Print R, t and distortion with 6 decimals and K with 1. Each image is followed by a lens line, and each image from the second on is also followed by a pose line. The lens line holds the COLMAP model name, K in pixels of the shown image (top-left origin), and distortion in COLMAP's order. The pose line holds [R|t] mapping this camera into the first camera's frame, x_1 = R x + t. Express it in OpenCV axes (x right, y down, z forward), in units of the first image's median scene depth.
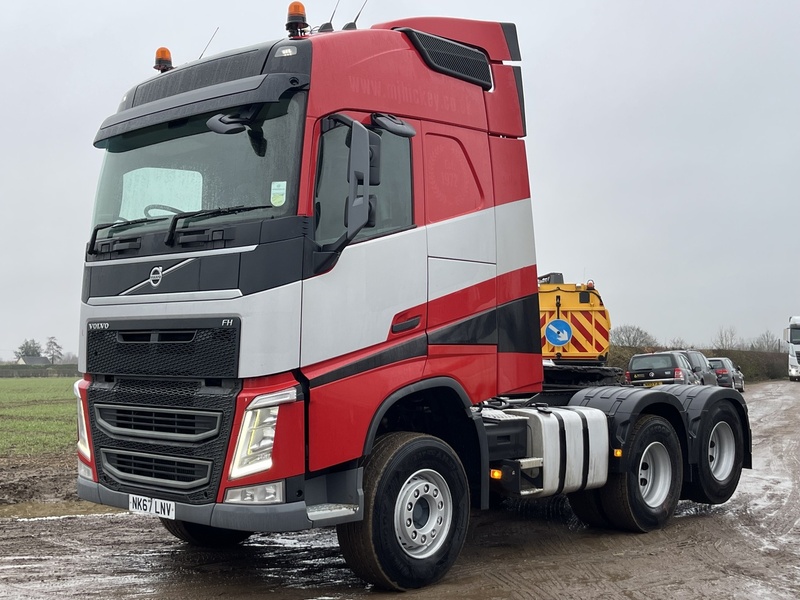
lens RADIAL K [[995.4, 0, 417.8], [0, 995.4, 304.3], [0, 0, 1]] dist [0.137556, -0.354525]
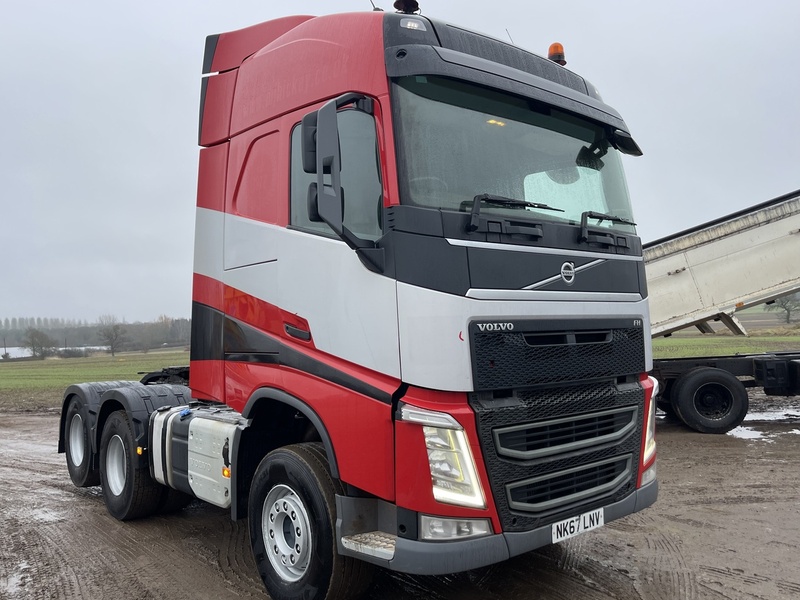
lens RADIAL K [[645.7, 0, 404.3], [0, 645.7, 299.9], [0, 0, 1]] dist [0.062089, -0.064770]
pose [[0.140566, 0.038827, 0.989310, -0.869544], [-0.017356, 0.999174, -0.036749, 0.021868], [-0.989919, -0.012005, 0.141124, 1.065639]]
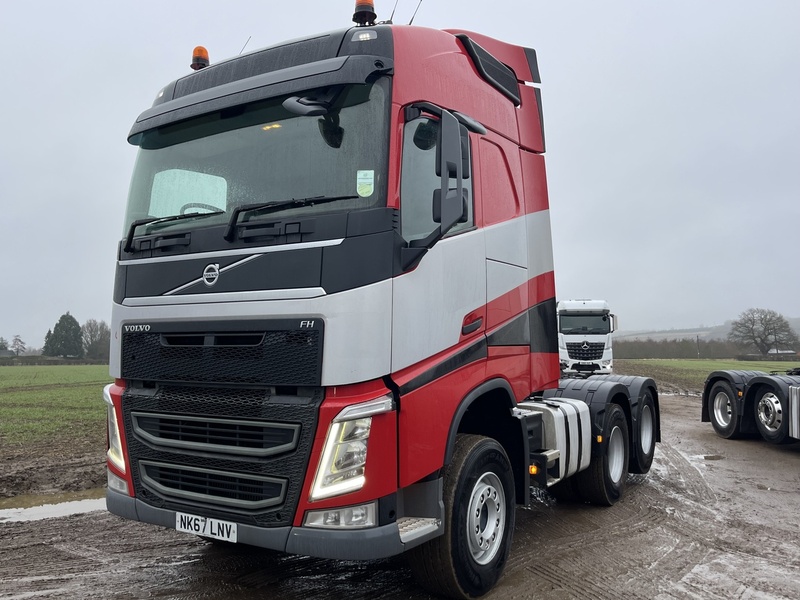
lens RADIAL K [[680.8, 0, 416.2], [0, 680.8, 299.2], [0, 0, 1]] dist [0.052931, -0.048532]
pose [[0.984266, 0.006221, 0.176585, -0.186399], [-0.002941, 0.999818, -0.018827, 0.006342], [-0.176671, 0.018011, 0.984105, 0.348746]]
